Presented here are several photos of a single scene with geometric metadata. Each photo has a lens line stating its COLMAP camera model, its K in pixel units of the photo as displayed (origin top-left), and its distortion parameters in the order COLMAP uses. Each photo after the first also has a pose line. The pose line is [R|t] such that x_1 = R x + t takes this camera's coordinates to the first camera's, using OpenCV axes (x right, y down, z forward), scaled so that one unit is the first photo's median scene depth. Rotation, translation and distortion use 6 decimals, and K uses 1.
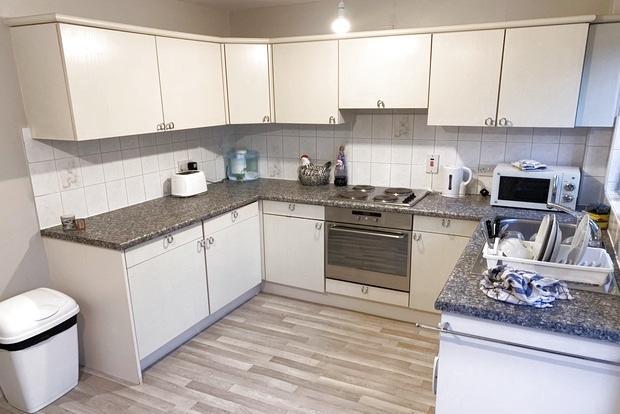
lens RADIAL K [[476.4, 0, 310.8], [0, 476.4, 216.0], [0, 0, 1]] dist [0.024945, -0.000888]
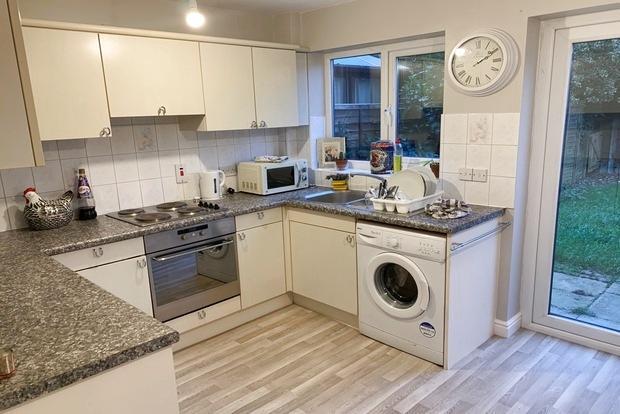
lens RADIAL K [[478.3, 0, 310.0], [0, 478.3, 207.0], [0, 0, 1]] dist [0.056738, -0.000402]
pose [[0.325323, -0.182404, 0.927844, -0.642545], [0.266317, 0.959174, 0.095187, -0.072616], [-0.907326, 0.216134, 0.360619, 0.457934]]
